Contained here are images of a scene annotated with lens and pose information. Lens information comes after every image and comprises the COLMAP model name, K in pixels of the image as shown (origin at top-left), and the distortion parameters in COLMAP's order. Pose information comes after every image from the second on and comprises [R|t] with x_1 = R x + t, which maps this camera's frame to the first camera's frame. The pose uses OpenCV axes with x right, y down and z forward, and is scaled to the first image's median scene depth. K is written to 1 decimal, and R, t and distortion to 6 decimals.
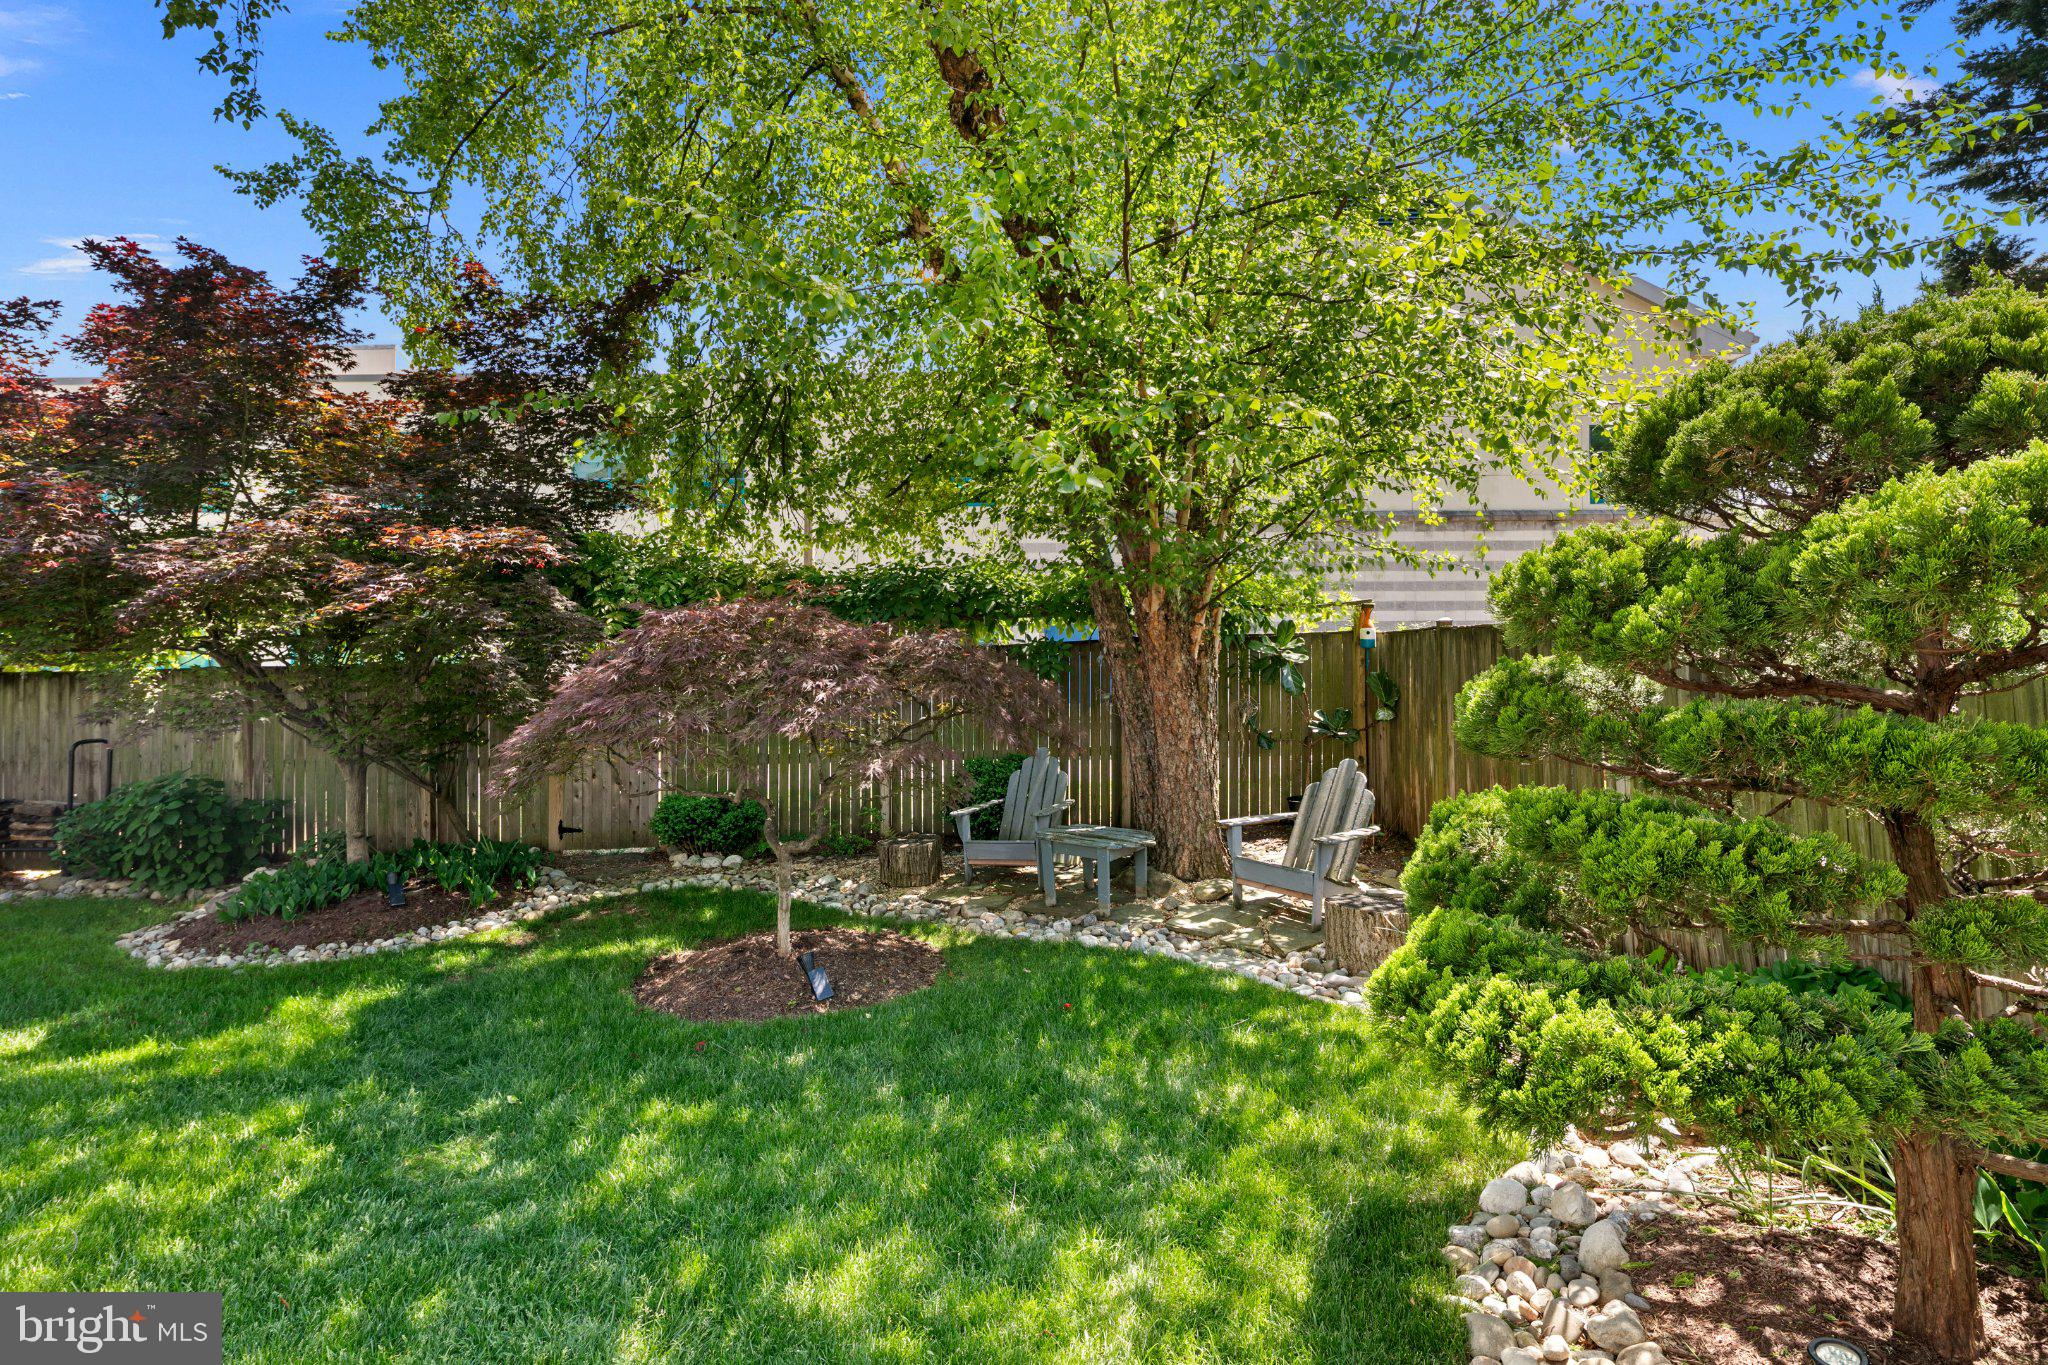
lens RADIAL K [[977.0, 0, 1022.7], [0, 977.0, 630.1], [0, 0, 1]] dist [-0.018998, -0.000309]
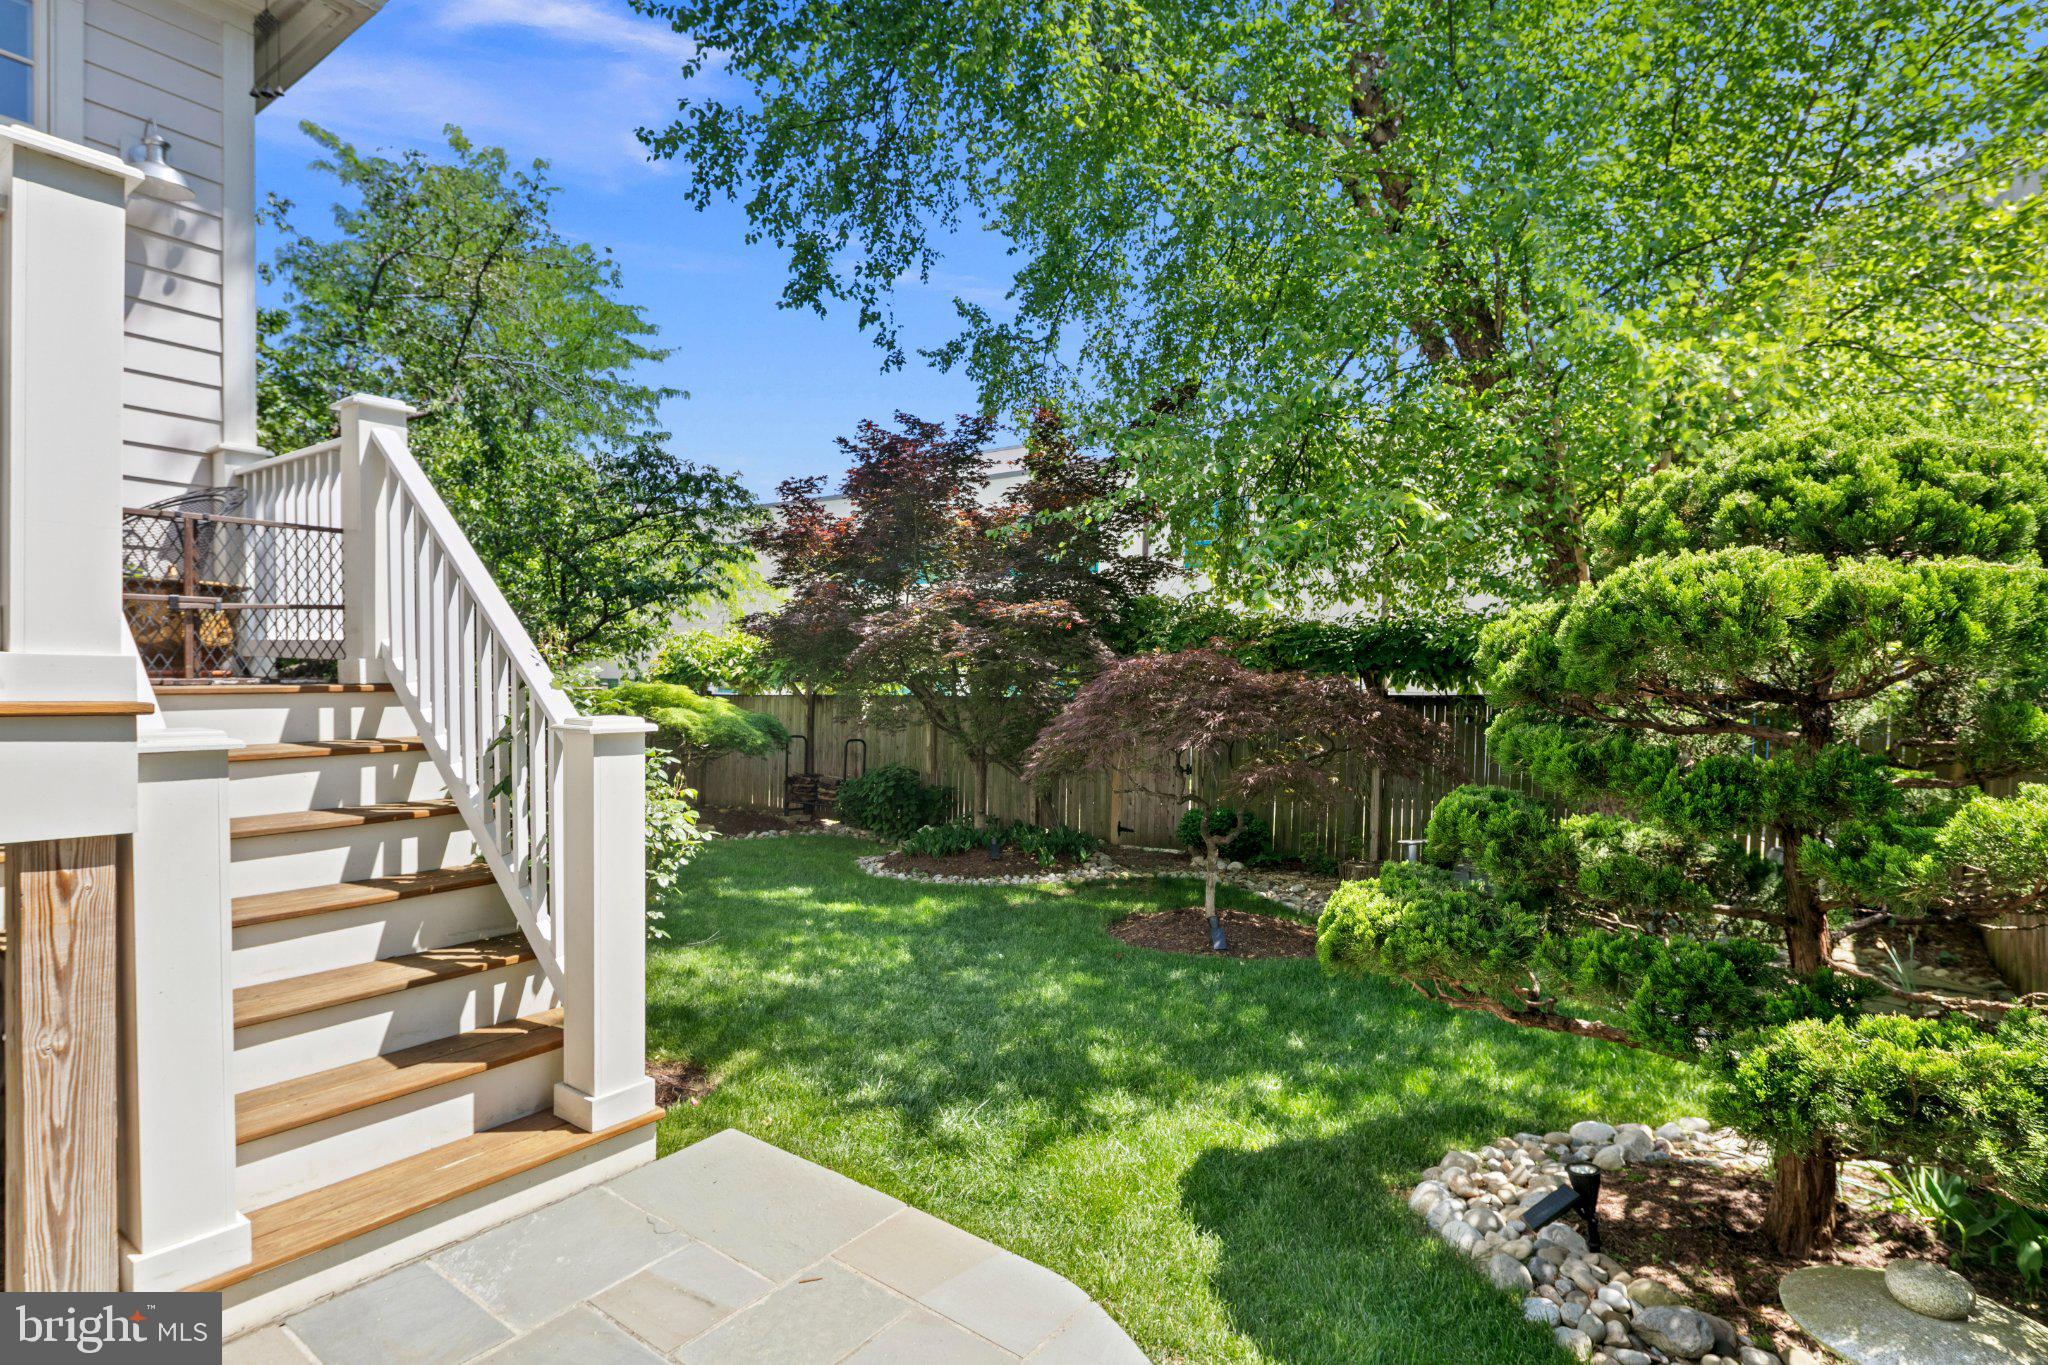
lens RADIAL K [[1019.6, 0, 1023.9], [0, 1019.6, 724.0], [0, 0, 1]] dist [0.000405, 0.000049]
pose [[0.804022, 0.043947, -0.592974, 0.244274], [-0.016144, 0.998511, 0.052112, -0.001734], [0.594381, -0.032326, 0.803534, -0.174723]]
